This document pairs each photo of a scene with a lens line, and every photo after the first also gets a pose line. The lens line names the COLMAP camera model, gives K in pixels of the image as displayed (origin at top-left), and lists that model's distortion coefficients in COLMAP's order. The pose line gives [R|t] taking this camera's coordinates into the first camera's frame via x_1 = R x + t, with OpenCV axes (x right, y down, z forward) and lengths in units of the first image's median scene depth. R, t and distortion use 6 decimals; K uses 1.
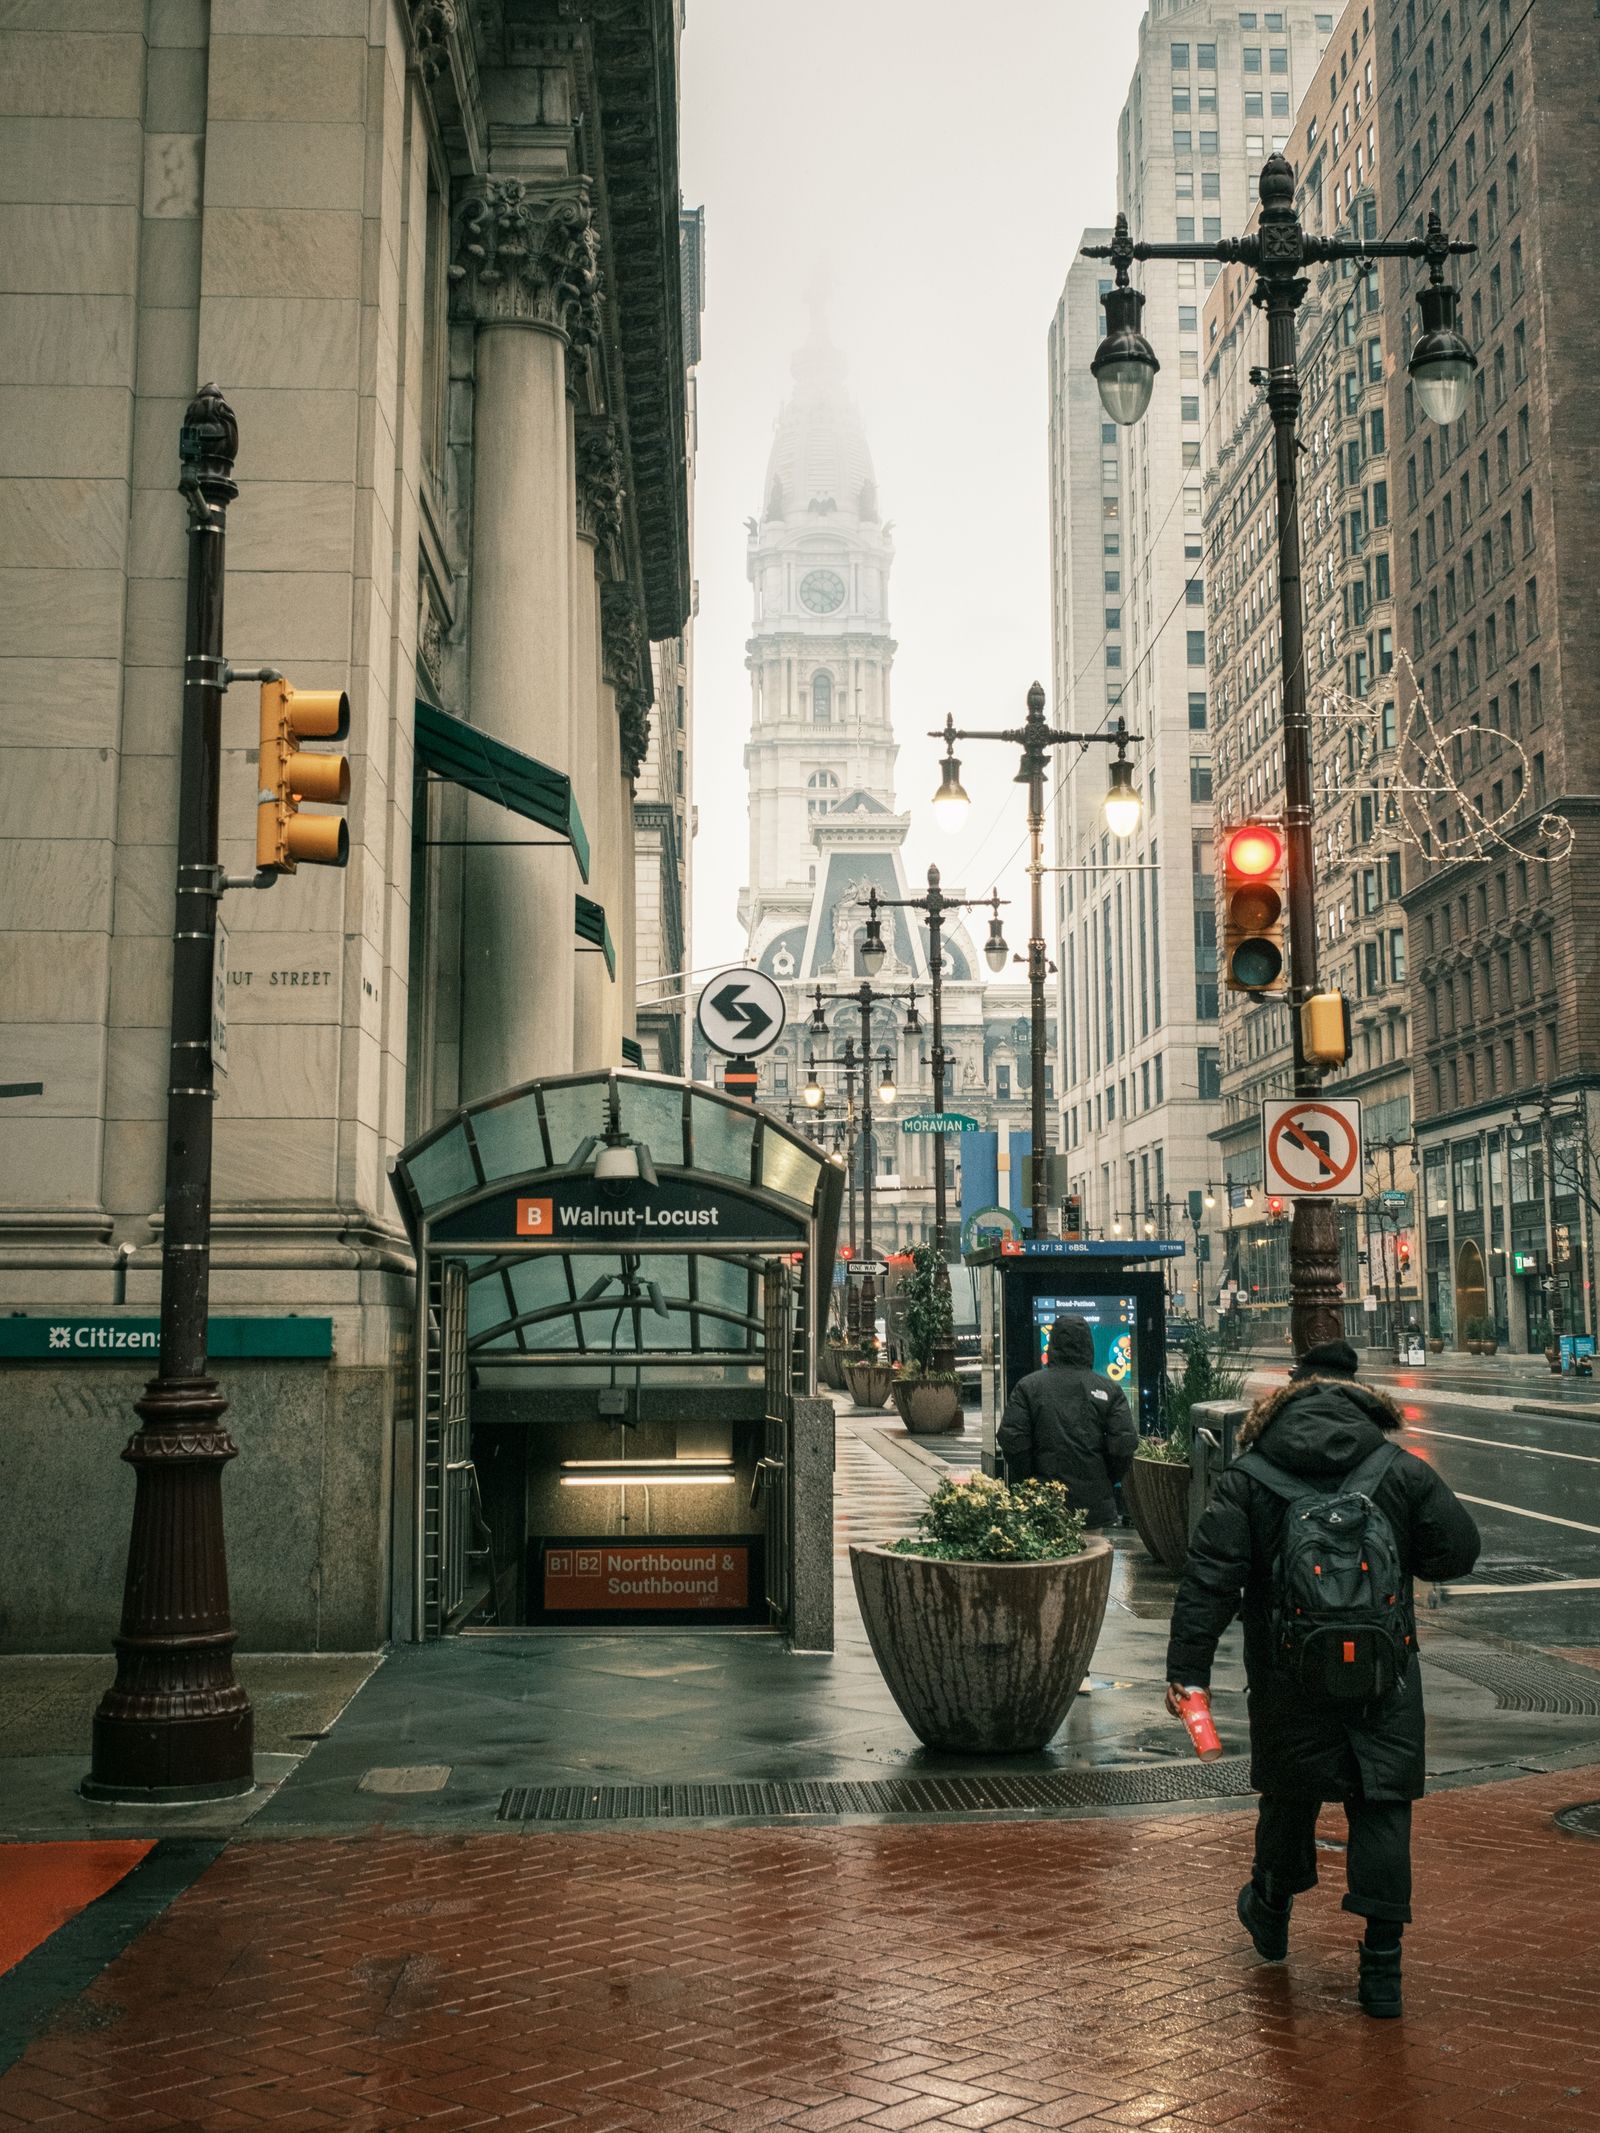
lens RADIAL K [[2191.3, 0, 801.0], [0, 2191.3, 1061.6], [0, 0, 1]] dist [-0.019013, 0.000000]
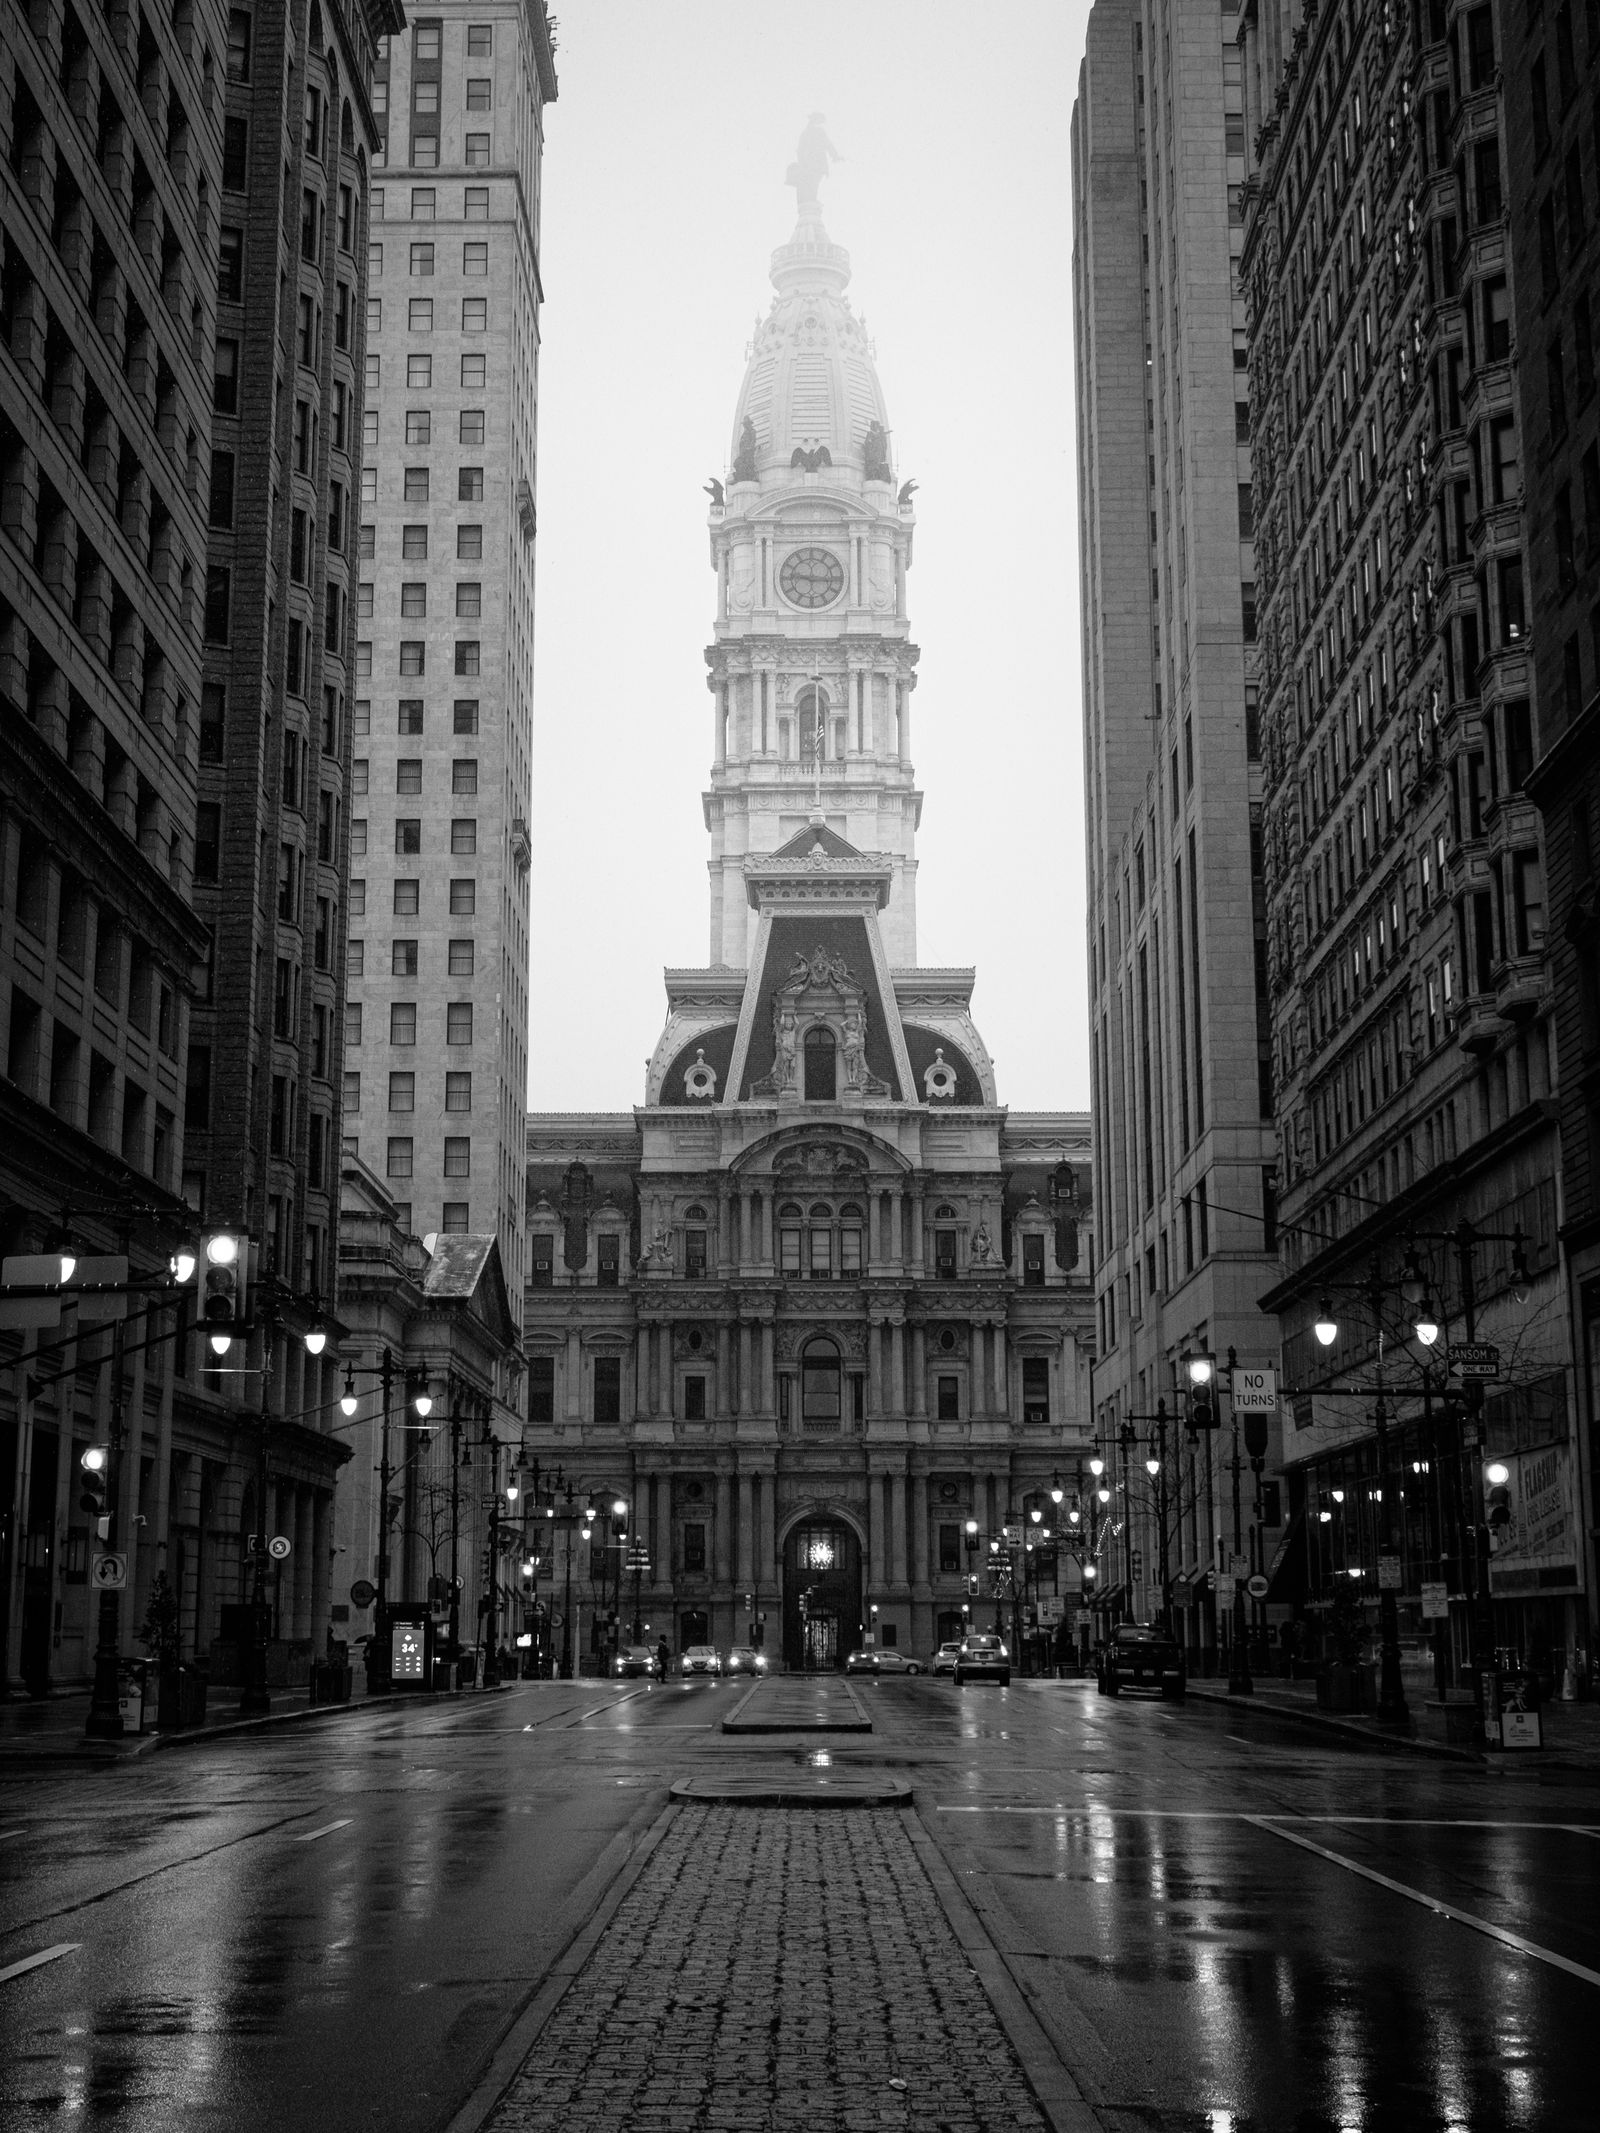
lens RADIAL K [[2788.8, 0, 800.0], [0, 2788.8, 1069.7], [0, 0, 1]] dist [-0.015573, 0.000000]
pose [[0.999094, -0.004336, -0.042342, 0.058368], [0.001047, 0.997000, -0.077395, 0.017407], [0.042550, 0.077280, 0.996101, 0.157962]]
